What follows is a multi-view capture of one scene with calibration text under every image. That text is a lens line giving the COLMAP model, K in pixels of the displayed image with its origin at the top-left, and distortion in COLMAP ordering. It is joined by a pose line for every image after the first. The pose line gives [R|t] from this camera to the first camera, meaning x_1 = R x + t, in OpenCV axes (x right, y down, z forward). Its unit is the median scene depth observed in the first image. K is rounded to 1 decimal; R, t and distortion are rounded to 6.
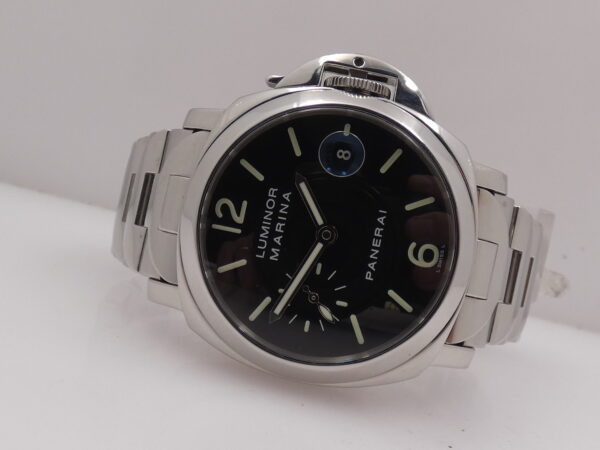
lens RADIAL K [[828.0, 0, 295.8], [0, 828.0, 222.5], [0, 0, 1]] dist [0.003739, 0.000000]
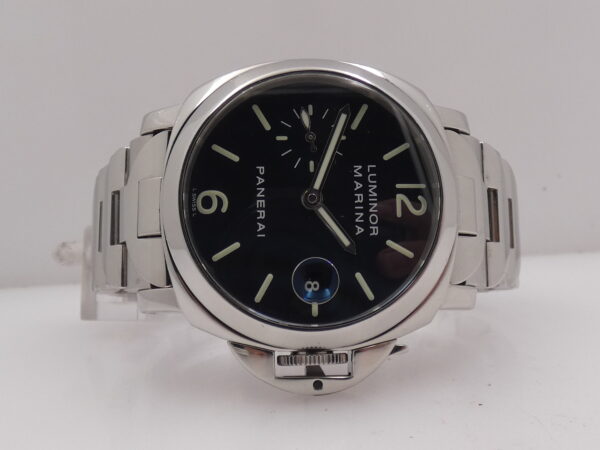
lens RADIAL K [[828.0, 0, 302.4], [0, 828.0, 225.2], [0, 0, 1]] dist [0.003739, 0.000000]
pose [[-0.975252, 0.218186, -0.035760, 0.088842], [-0.221088, -0.960905, 0.166678, -0.174152], [0.002005, 0.170459, 0.985363, 0.026059]]
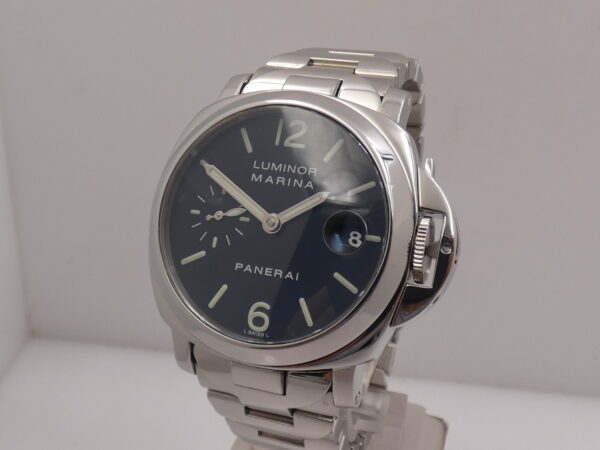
lens RADIAL K [[828.0, 0, 298.2], [0, 828.0, 228.7], [0, 0, 1]] dist [0.003739, 0.000000]
pose [[0.032953, 0.994041, -0.103902, 0.151547], [-0.951149, 0.063120, 0.302212, -0.328853], [0.306970, 0.088868, 0.947561, 0.006588]]
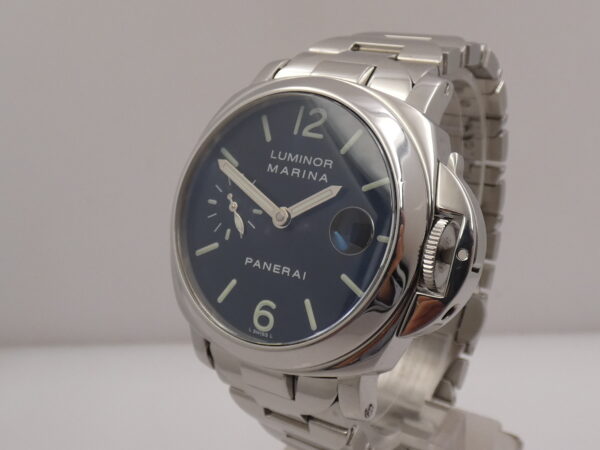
lens RADIAL K [[828.0, 0, 317.4], [0, 828.0, 219.4], [0, 0, 1]] dist [0.003739, 0.000000]
pose [[-0.034810, 0.994387, -0.099910, 0.134319], [-0.874115, 0.018169, 0.485380, -0.493747], [0.484471, 0.104229, 0.868576, 0.152654]]
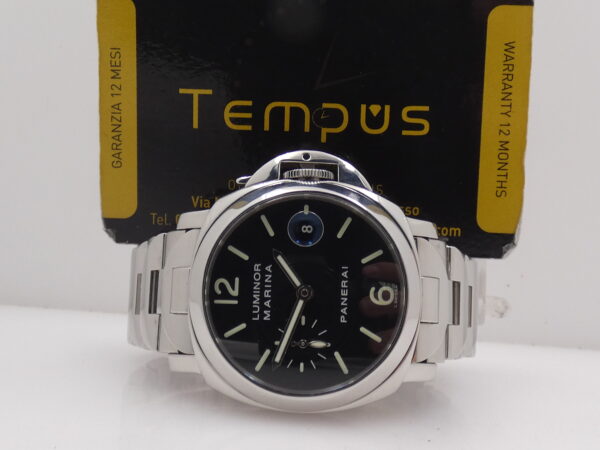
lens RADIAL K [[828.0, 0, 300.9], [0, 828.0, 222.8], [0, 0, 1]] dist [0.003739, 0.000000]
pose [[0.984487, -0.165501, 0.058262, -0.024556], [0.170452, 0.980881, -0.093902, 0.027223], [-0.041607, 0.102376, 0.993875, -0.272401]]
